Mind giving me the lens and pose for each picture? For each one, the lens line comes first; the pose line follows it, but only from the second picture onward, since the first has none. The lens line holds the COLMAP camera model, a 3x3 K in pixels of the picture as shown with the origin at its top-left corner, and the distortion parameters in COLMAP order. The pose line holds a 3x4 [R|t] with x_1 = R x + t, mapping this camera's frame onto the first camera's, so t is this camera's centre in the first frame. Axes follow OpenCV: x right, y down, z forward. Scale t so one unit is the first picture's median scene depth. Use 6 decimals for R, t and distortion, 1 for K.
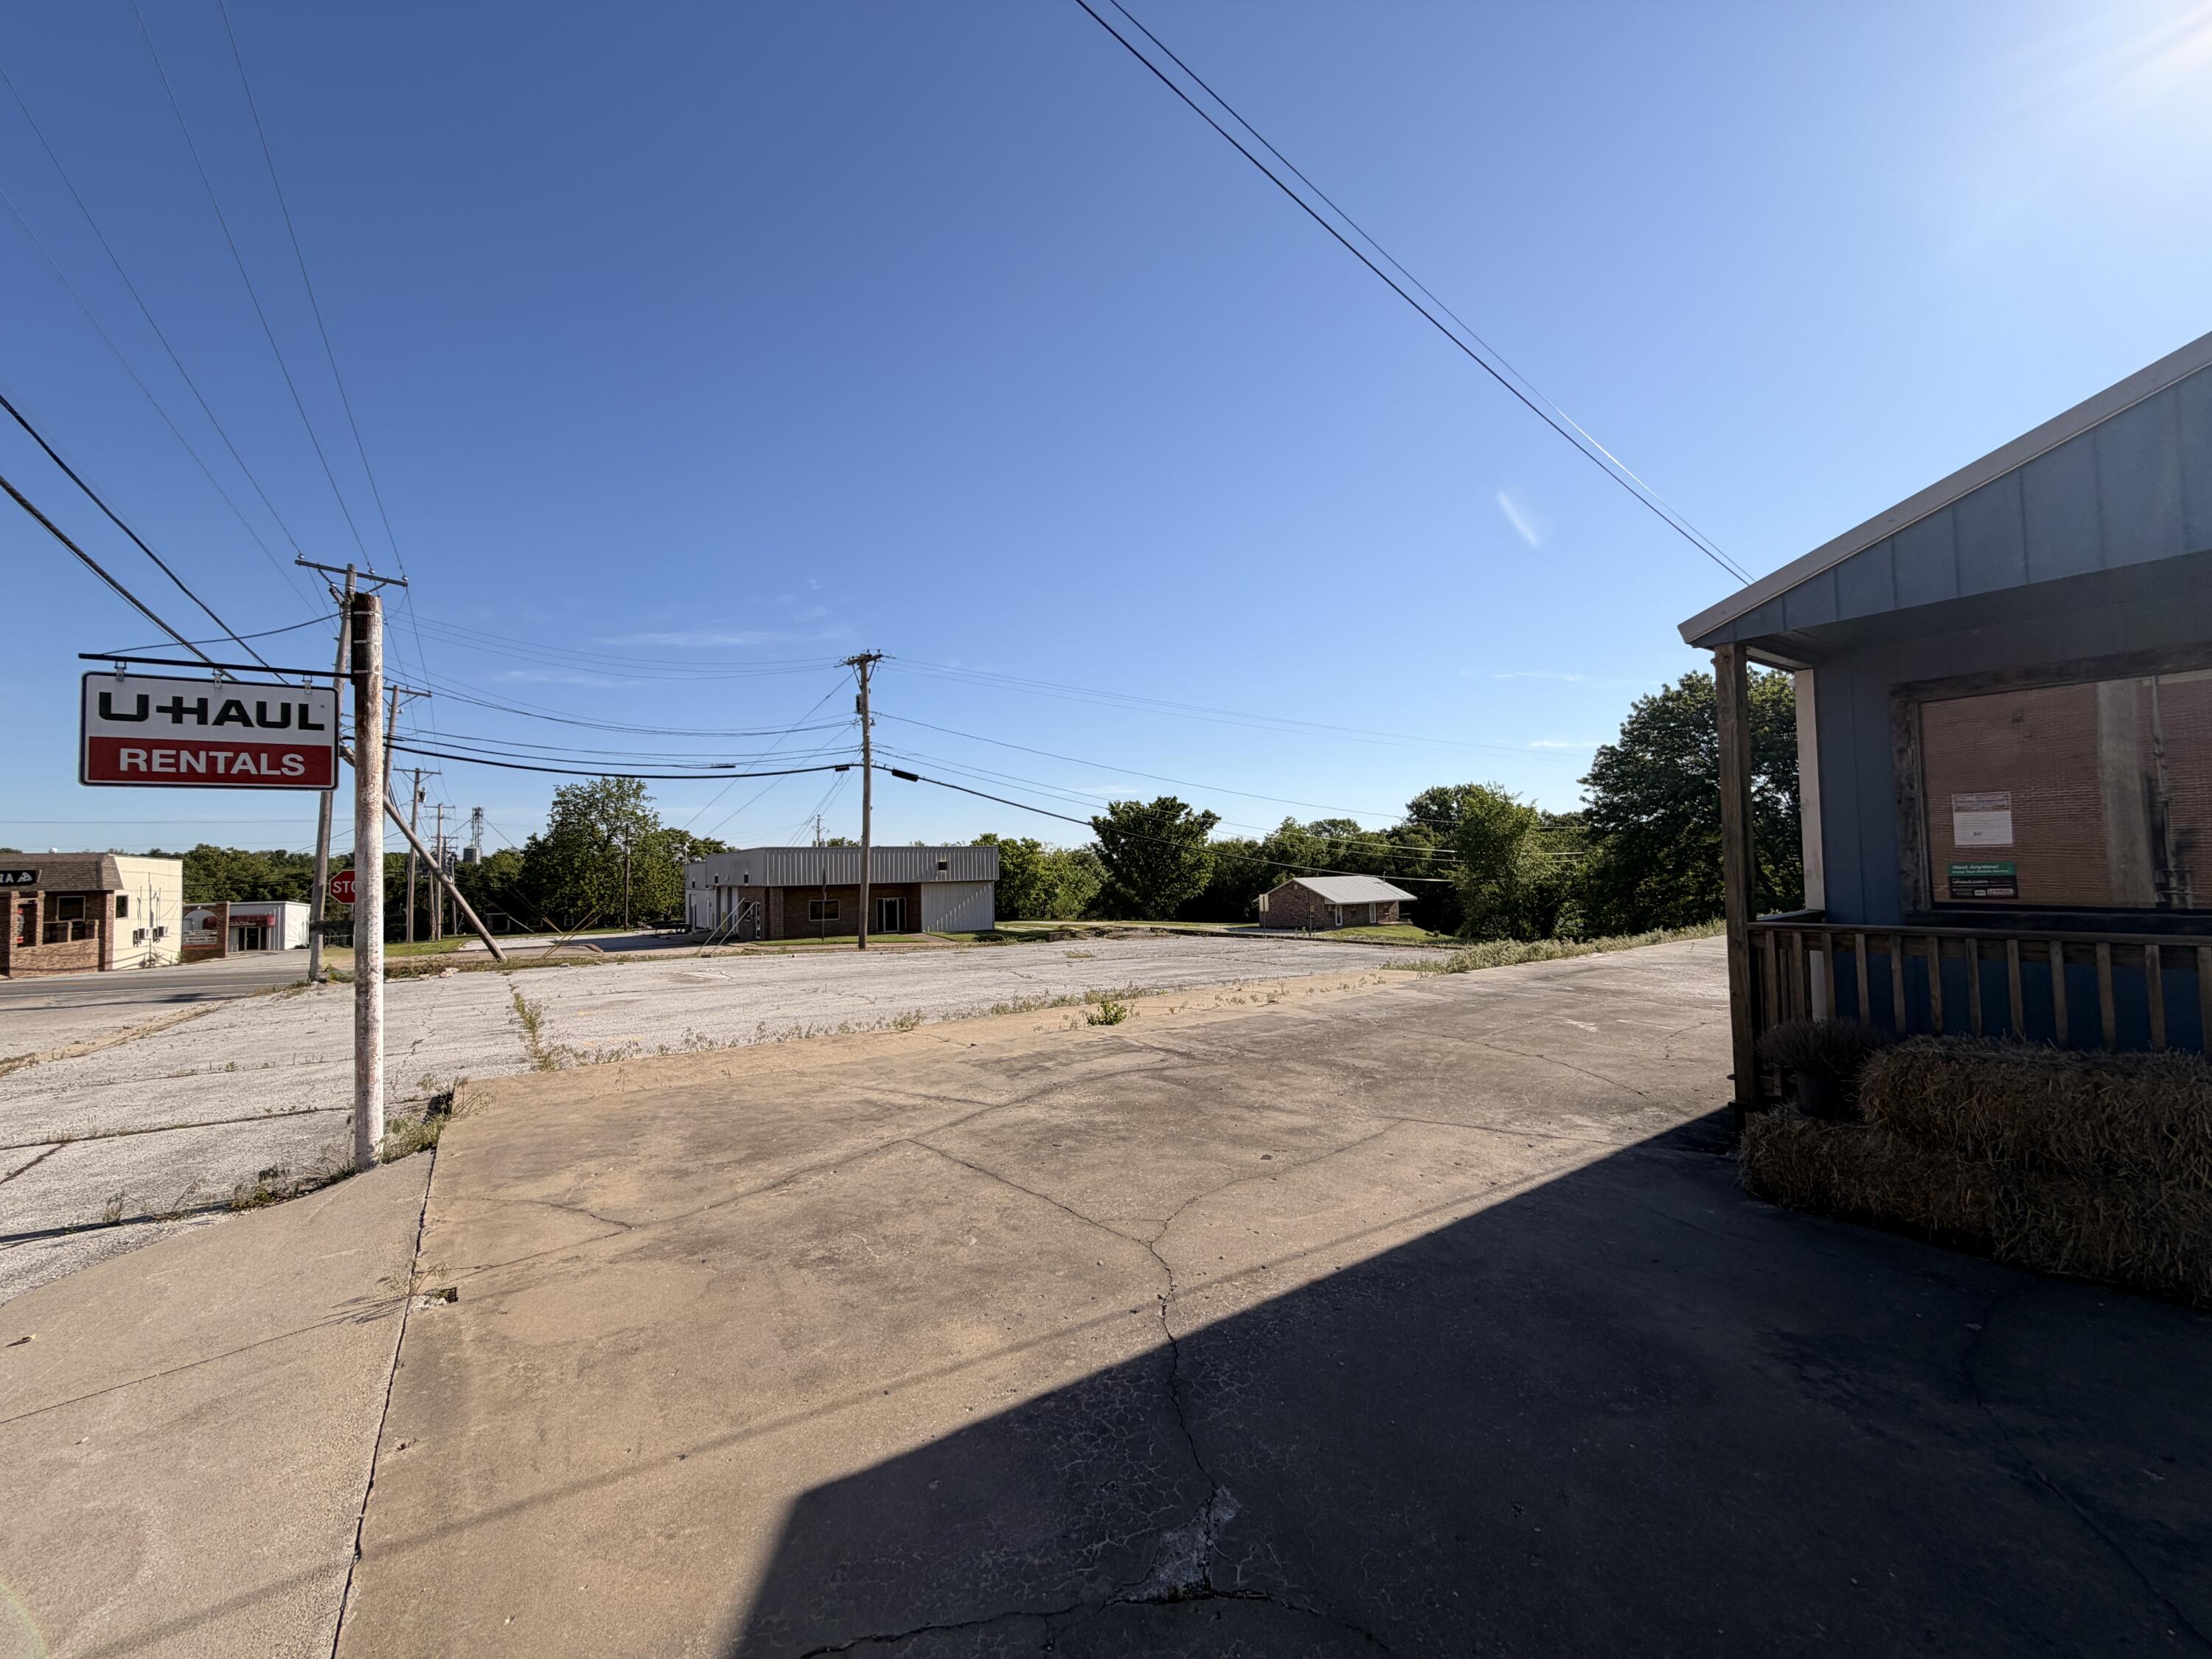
lens RADIAL K [[960.8, 0, 1106.0], [0, 960.8, 829.5], [0, 0, 1]] dist [0.008085, 0.000619]
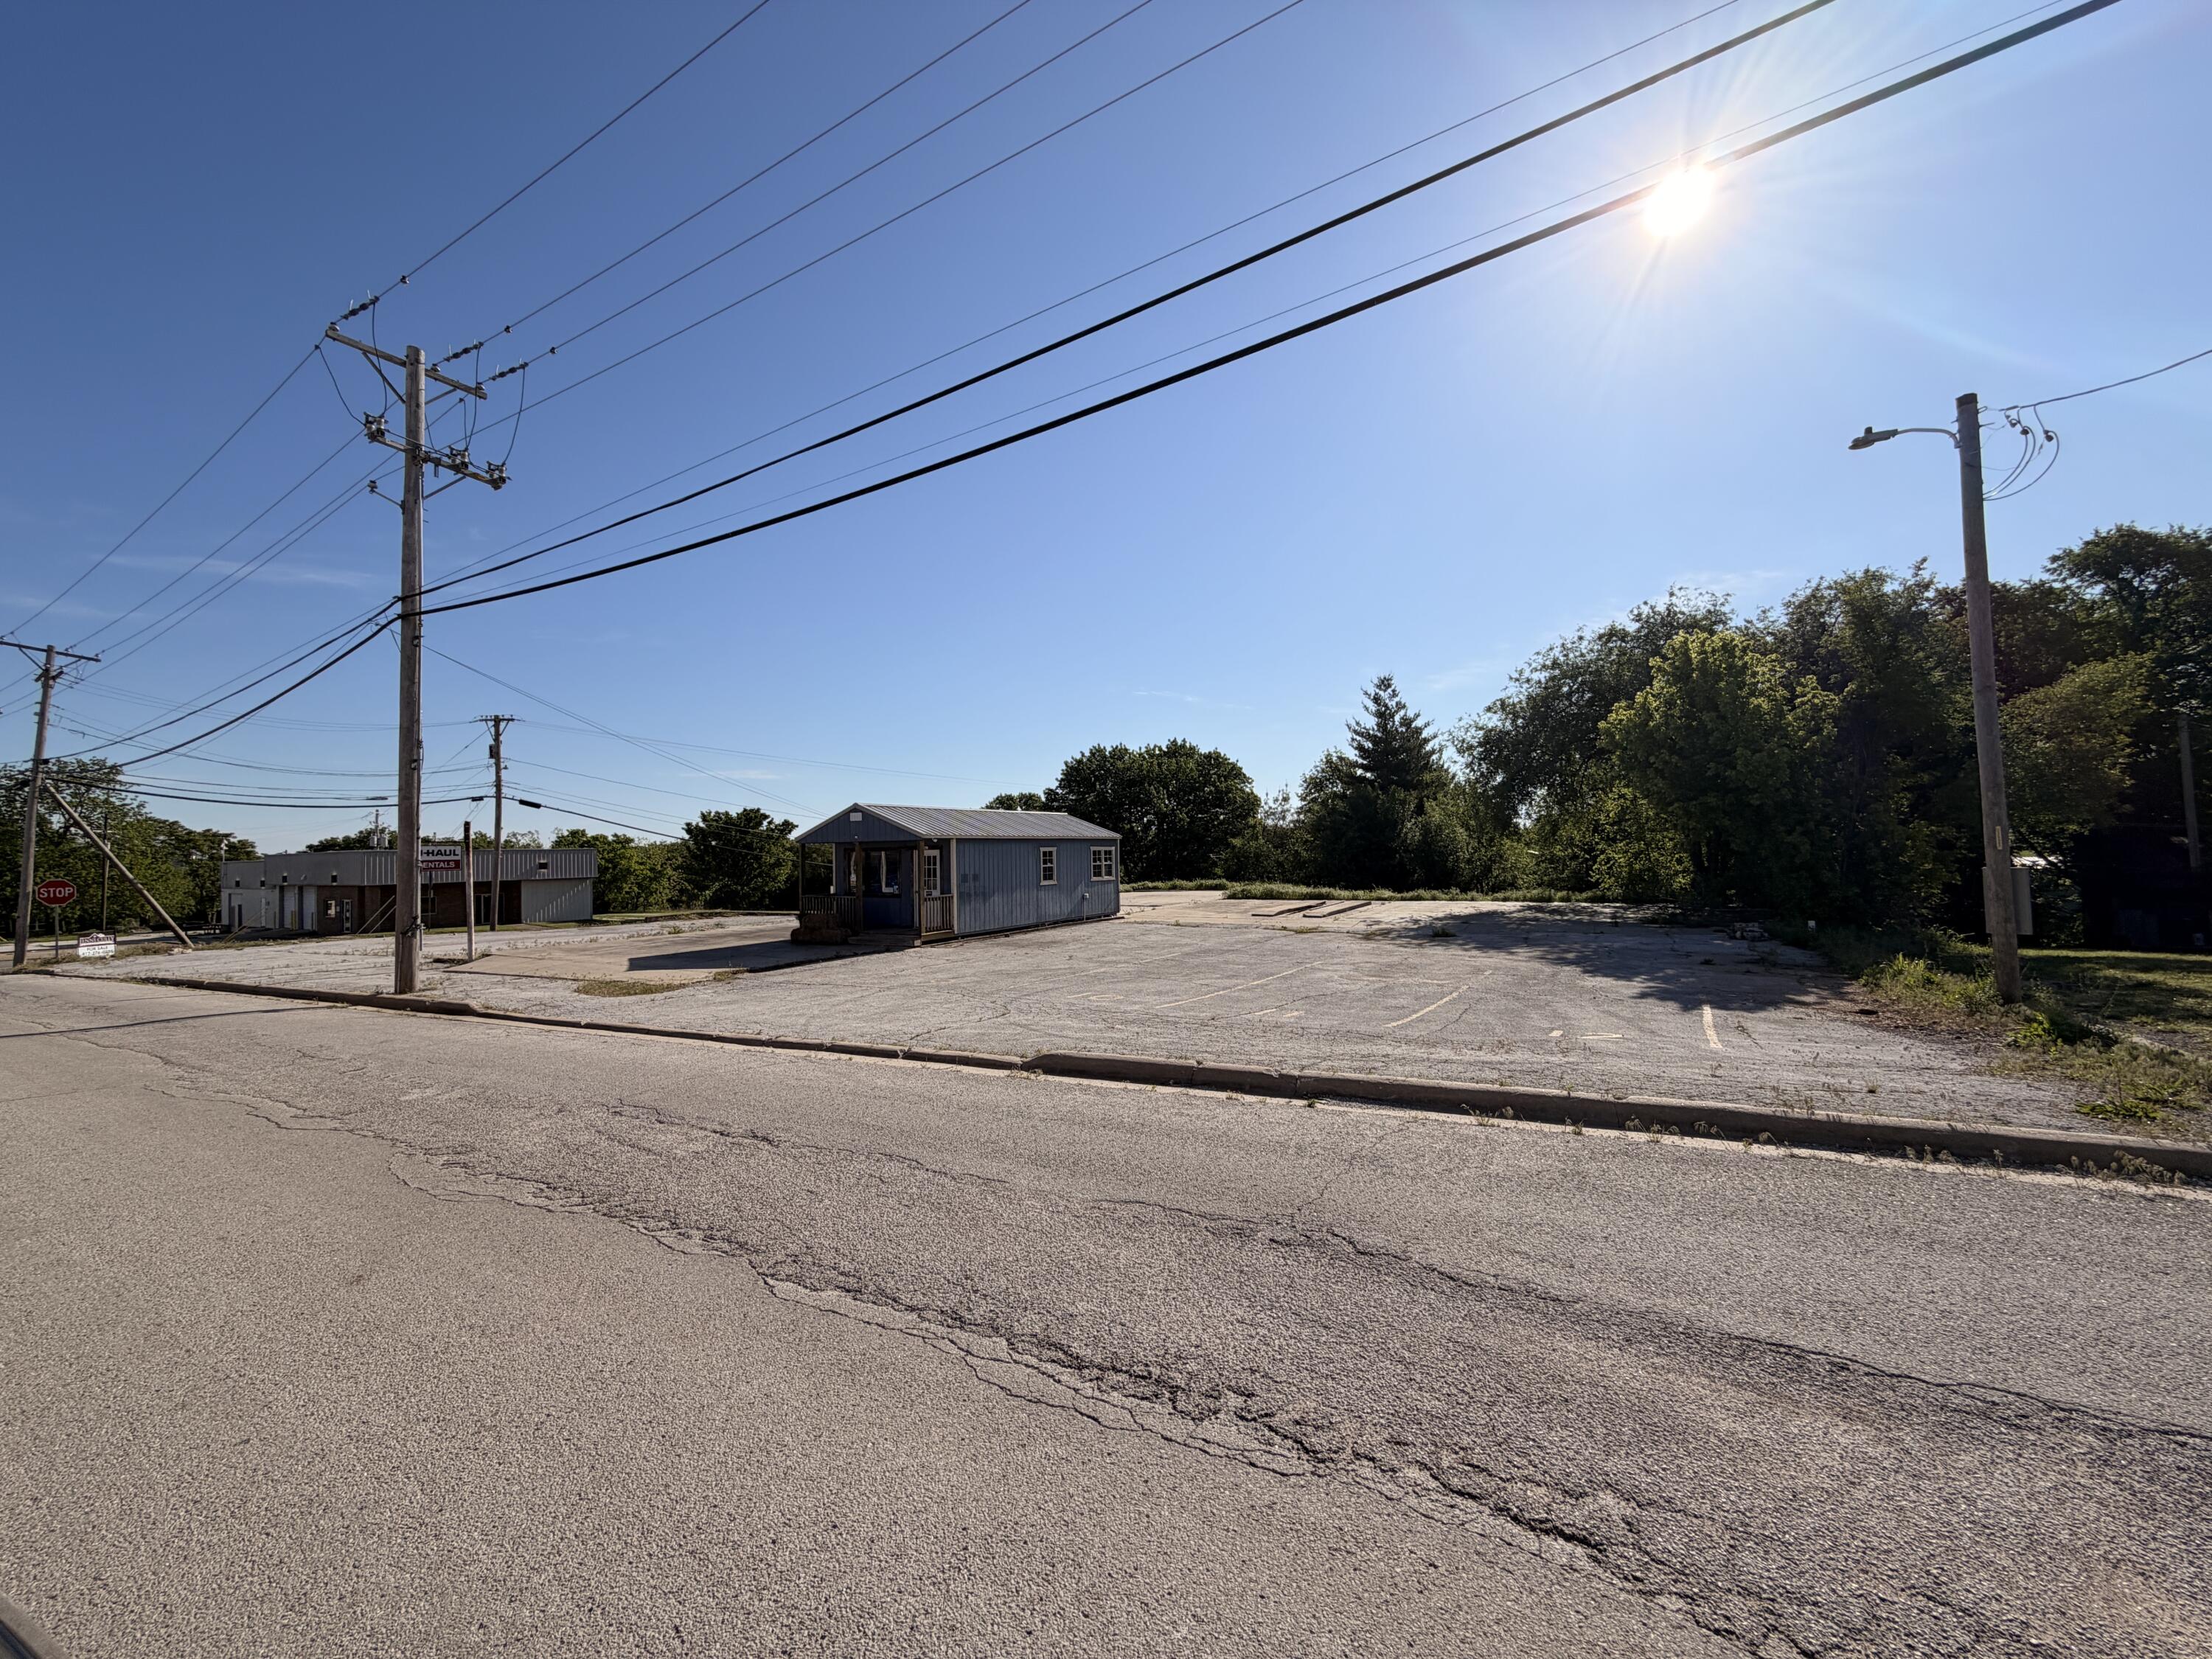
lens RADIAL K [[873.5, 0, 1096.5], [0, 873.5, 828.4], [0, 0, 1]] dist [0.001015, 0.000346]
pose [[0.912590, 0.012897, 0.408671, 0.130248], [-0.014576, 0.999893, 0.000993, -0.242957], [-0.408615, -0.006863, 0.912681, -3.253240]]
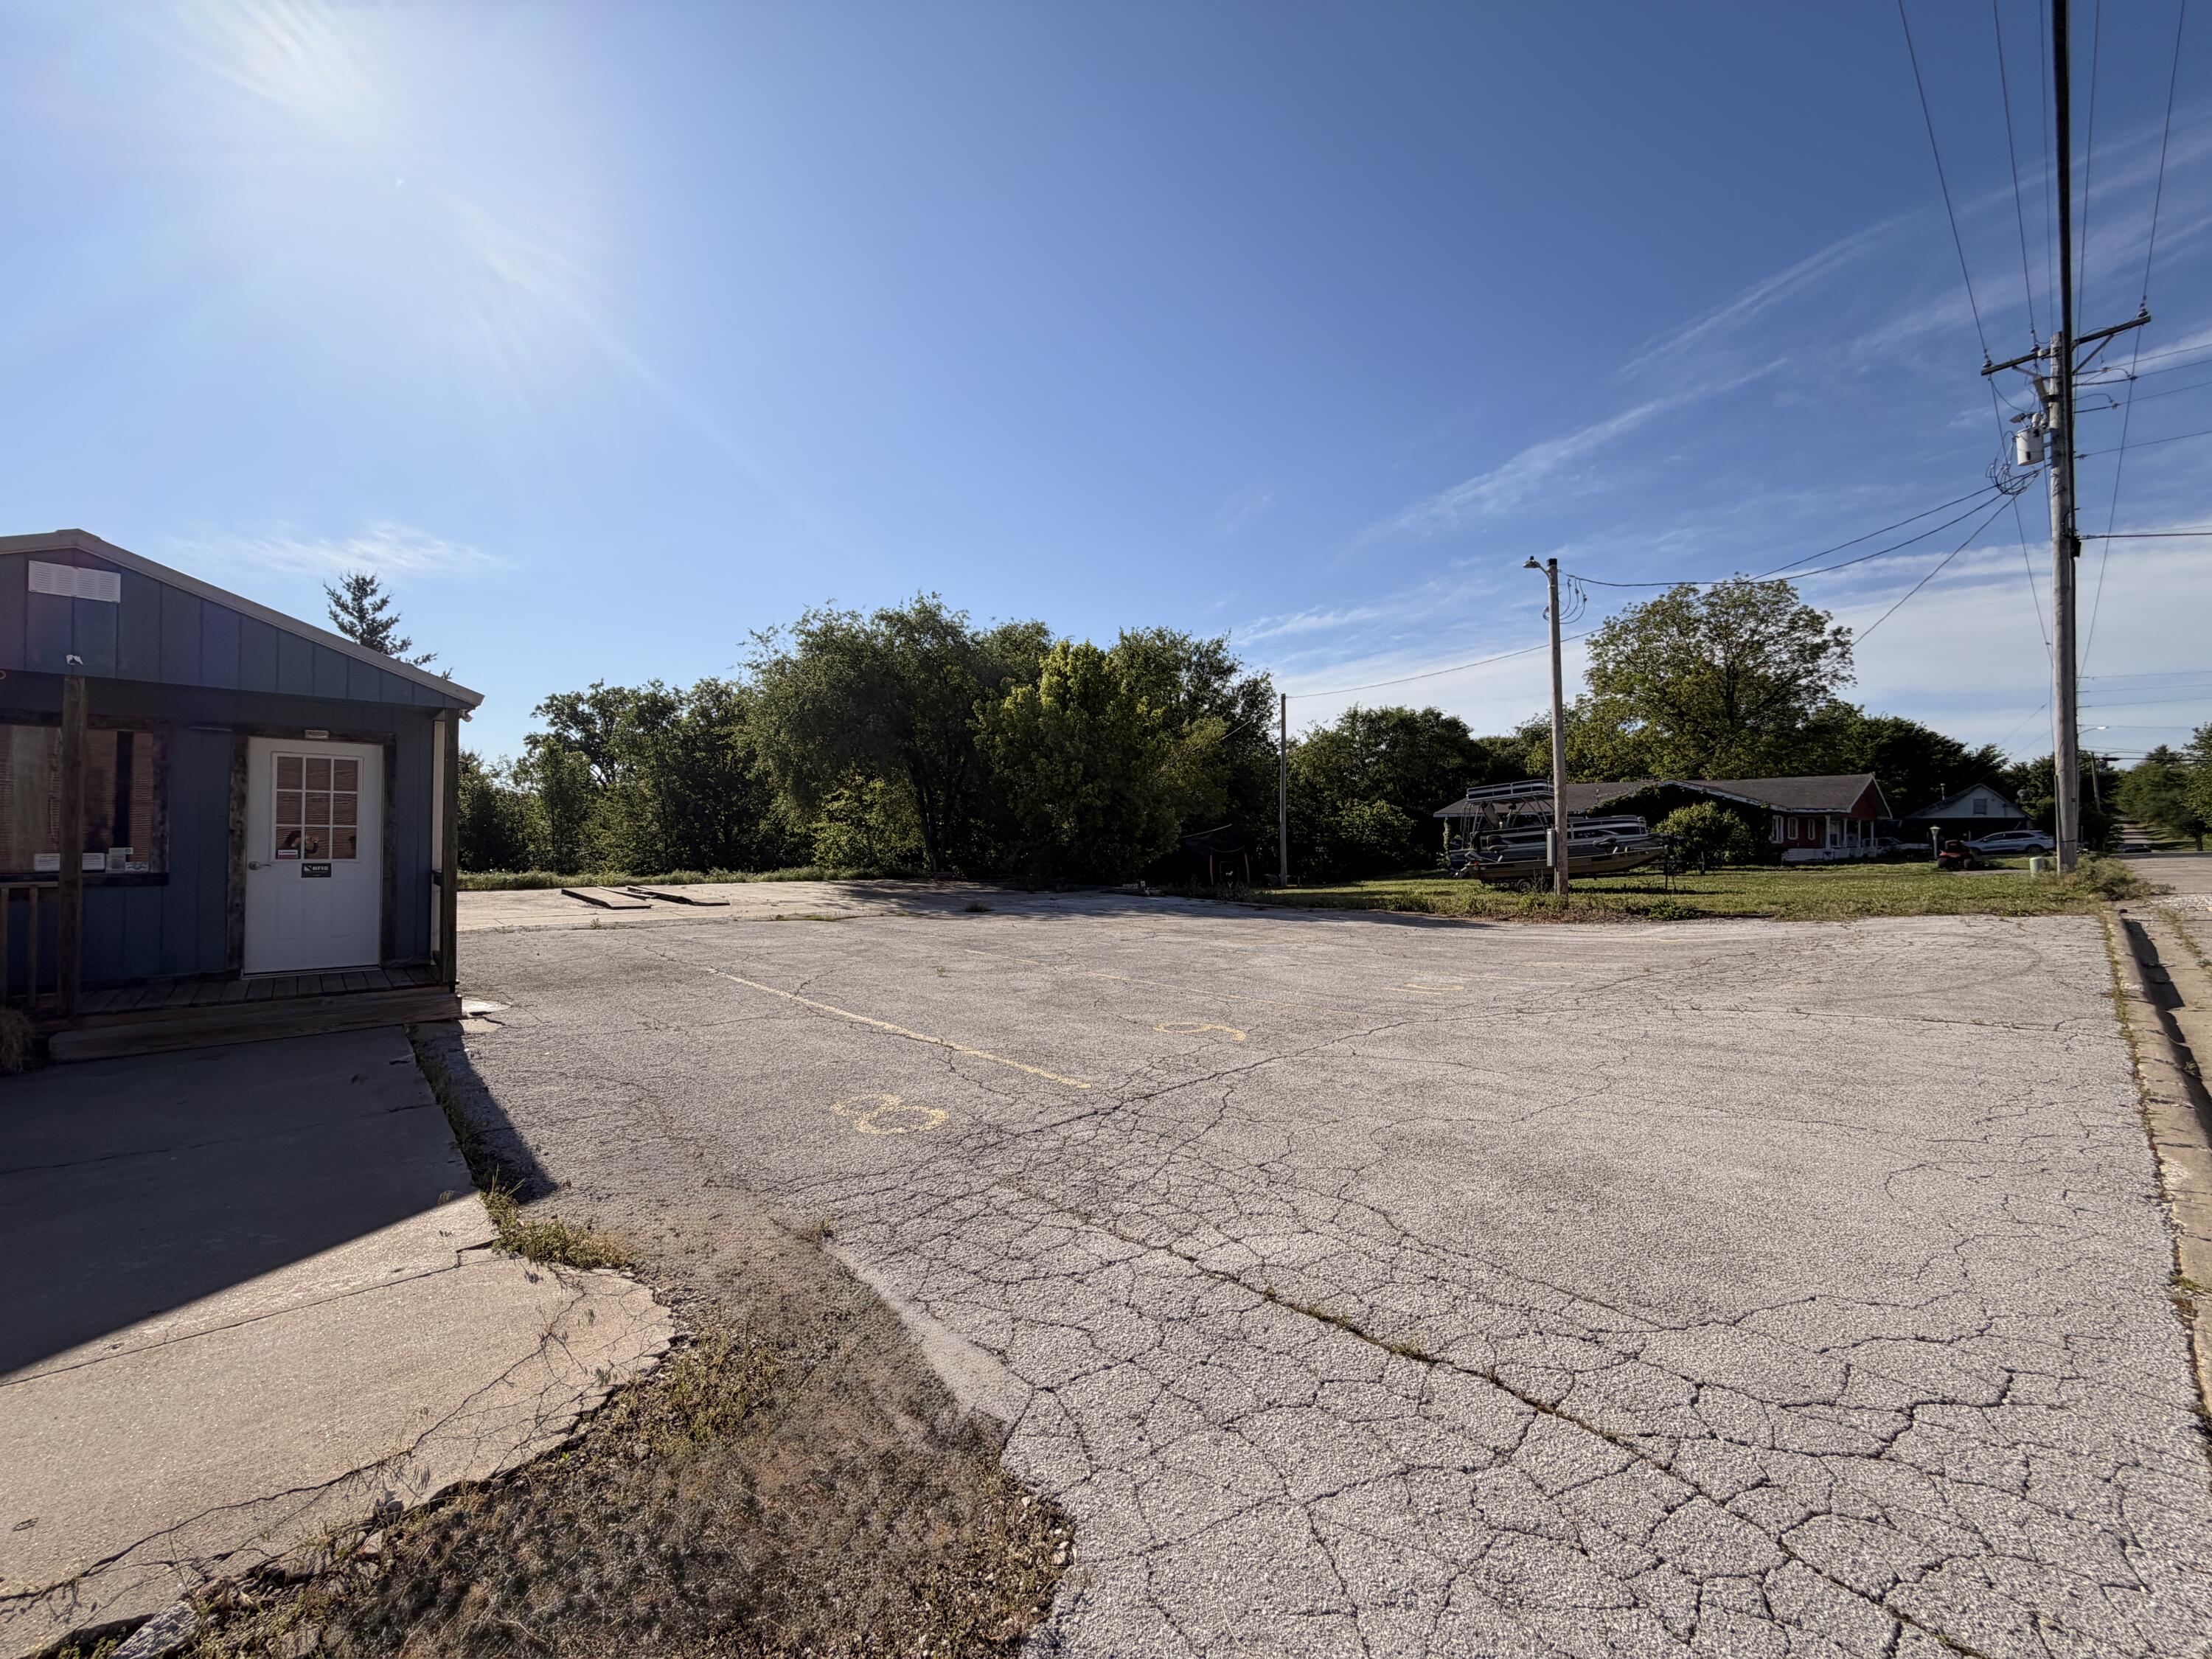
lens RADIAL K [[889.2, 0, 1106.0], [0, 889.2, 829.5], [0, 0, 1]] dist [0.003152, 0.000375]
pose [[-0.132210, 0.033011, 0.990672, -0.432983], [-0.038928, 0.998501, -0.038467, -0.002505], [-0.990457, -0.043651, -0.130727, -0.506767]]
